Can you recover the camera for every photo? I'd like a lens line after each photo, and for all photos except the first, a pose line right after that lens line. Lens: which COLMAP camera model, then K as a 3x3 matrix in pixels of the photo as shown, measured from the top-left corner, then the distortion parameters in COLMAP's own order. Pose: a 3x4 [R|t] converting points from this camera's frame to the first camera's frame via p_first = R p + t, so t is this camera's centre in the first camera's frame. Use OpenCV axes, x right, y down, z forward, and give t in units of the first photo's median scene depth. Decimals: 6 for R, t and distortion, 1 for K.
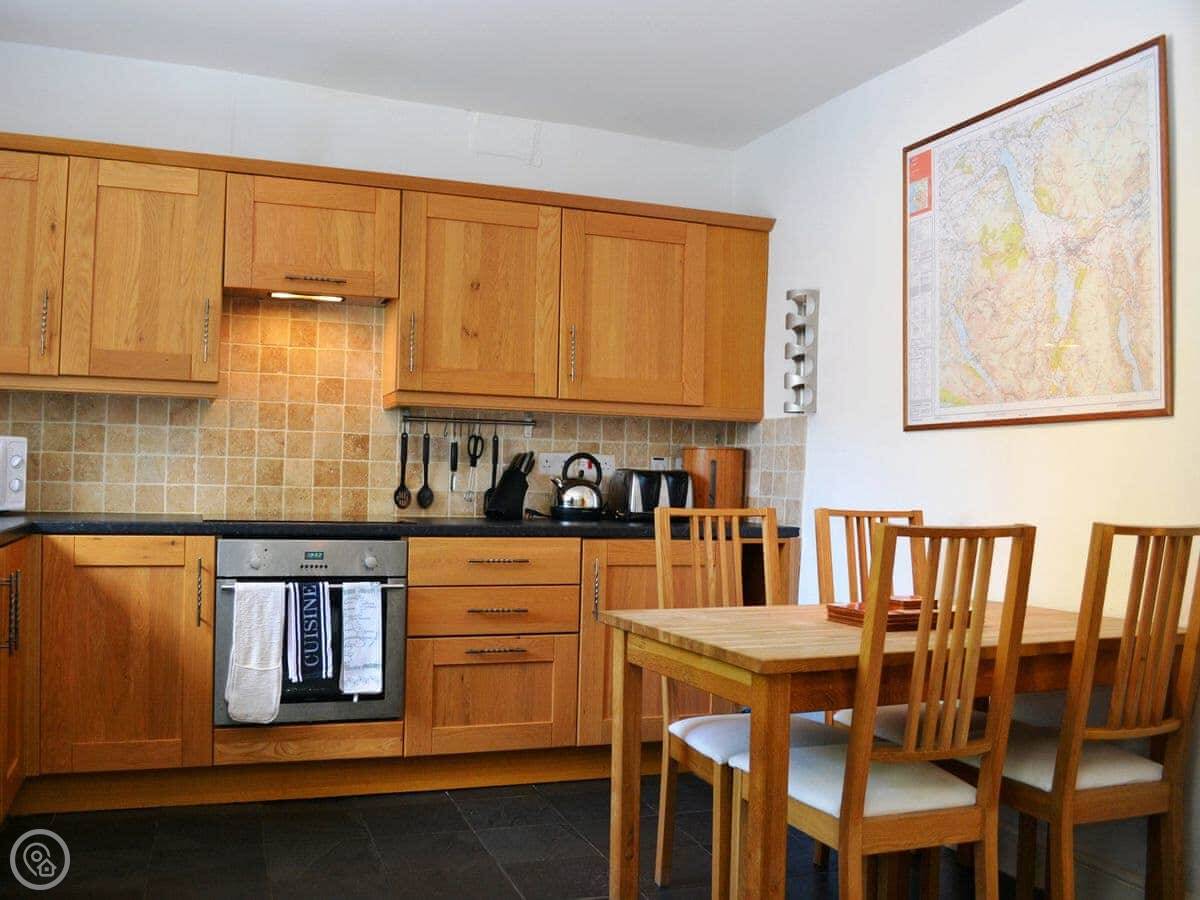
lens RADIAL K [[1136.2, 0, 600.1], [0, 1136.2, 449.0], [0, 0, 1]] dist [-0.049680, 0.000000]
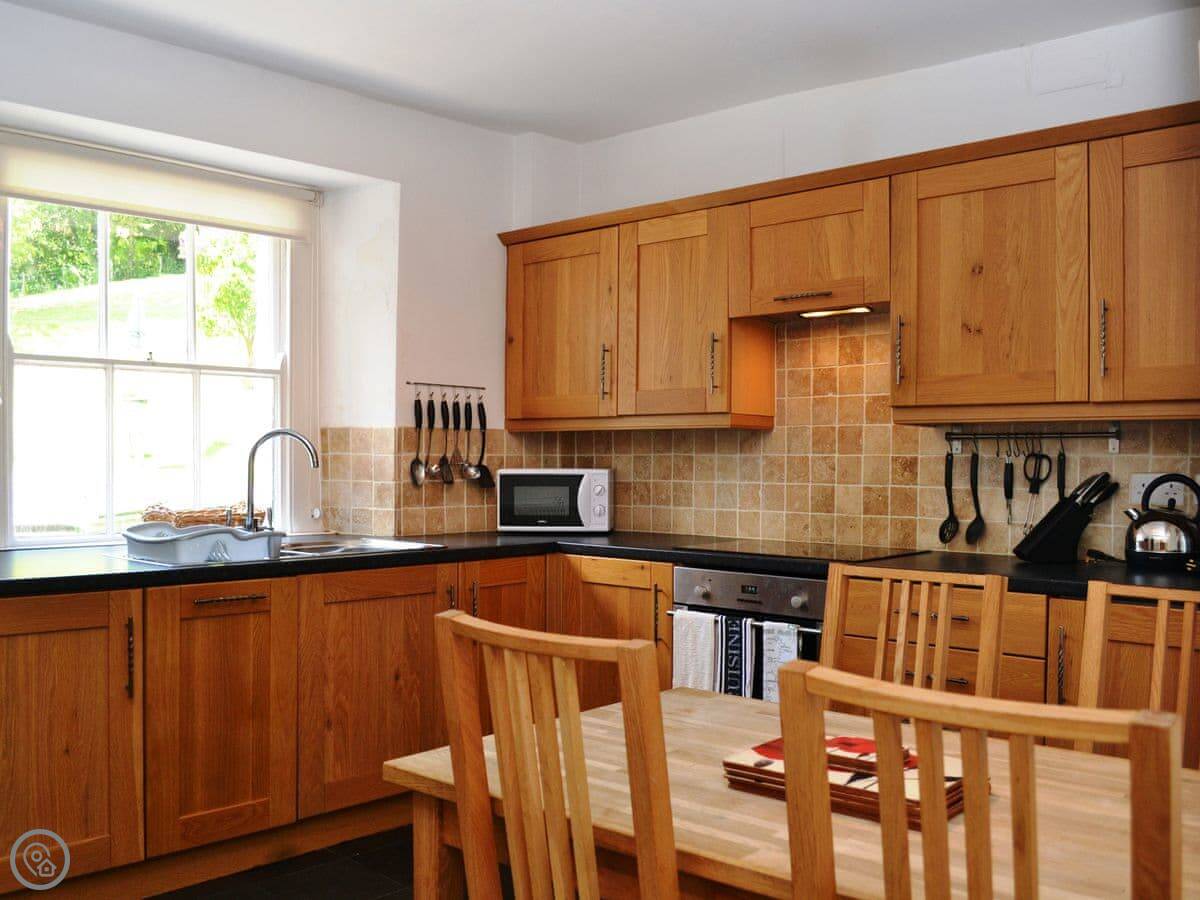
lens RADIAL K [[1136.2, 0, 600.2], [0, 1136.2, 452.1], [0, 0, 1]] dist [-0.049680, 0.000000]
pose [[0.439045, -0.024634, -0.898127, 0.489303], [0.027219, 0.999530, -0.014109, -0.010711], [0.898053, -0.018252, 0.439509, 0.407219]]
